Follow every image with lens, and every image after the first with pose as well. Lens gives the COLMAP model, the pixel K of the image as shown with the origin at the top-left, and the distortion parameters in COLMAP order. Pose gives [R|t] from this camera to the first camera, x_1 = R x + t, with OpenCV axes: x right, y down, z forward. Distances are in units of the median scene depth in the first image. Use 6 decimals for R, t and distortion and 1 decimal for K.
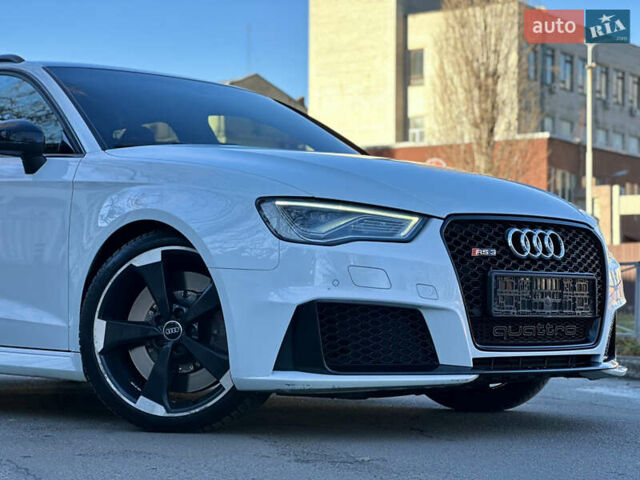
lens RADIAL K [[1439.1, 0, 320.0], [0, 1439.1, 240.0], [0, 0, 1]] dist [-0.066319, 4.610787]
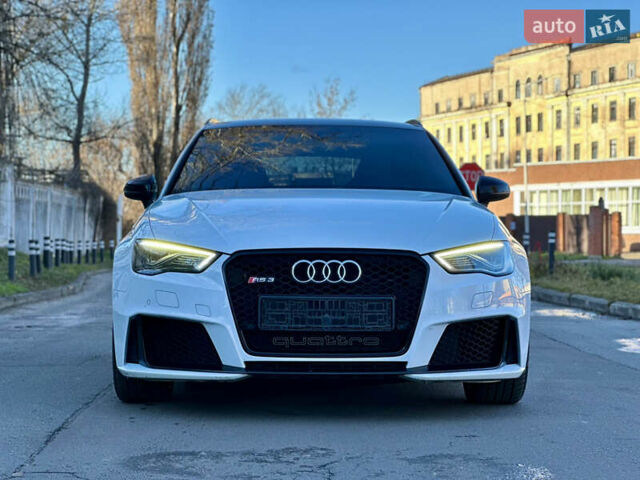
lens RADIAL K [[1439.1, 0, 320.0], [0, 1439.1, 240.0], [0, 0, 1]] dist [-0.066319, 4.610787]
pose [[0.740550, -0.005190, -0.671981, 1.018006], [0.026907, 0.999397, 0.021933, -0.054007], [0.671462, -0.034324, 0.740243, 0.079610]]
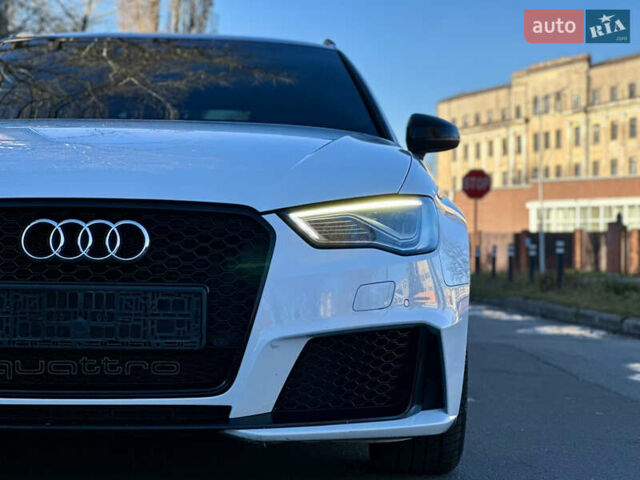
lens RADIAL K [[1439.1, 0, 320.0], [0, 1439.1, 240.0], [0, 0, 1]] dist [-0.066319, 4.610787]
pose [[0.731865, -0.007554, -0.681407, 0.723023], [0.018571, 0.999788, 0.008864, -0.001549], [0.681196, -0.019142, 0.731851, 0.597029]]
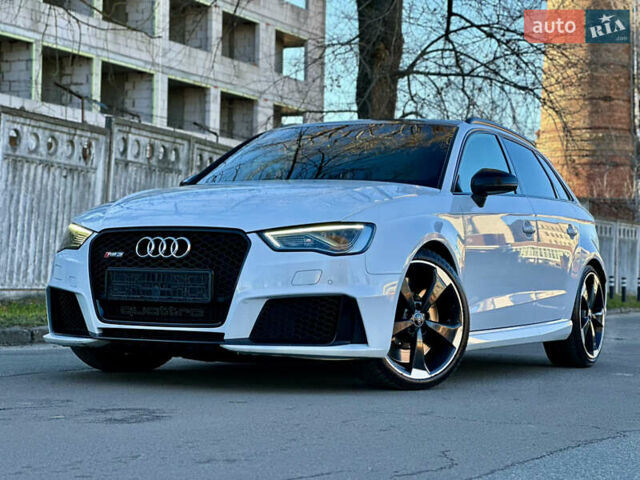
lens RADIAL K [[1439.1, 0, 320.0], [0, 1439.1, 240.0], [0, 0, 1]] dist [-0.066319, 4.610787]
pose [[0.323323, -0.027118, -0.945900, 1.528209], [0.018023, 0.999584, -0.022497, 0.029816], [0.946117, -0.009774, 0.323678, 0.728586]]
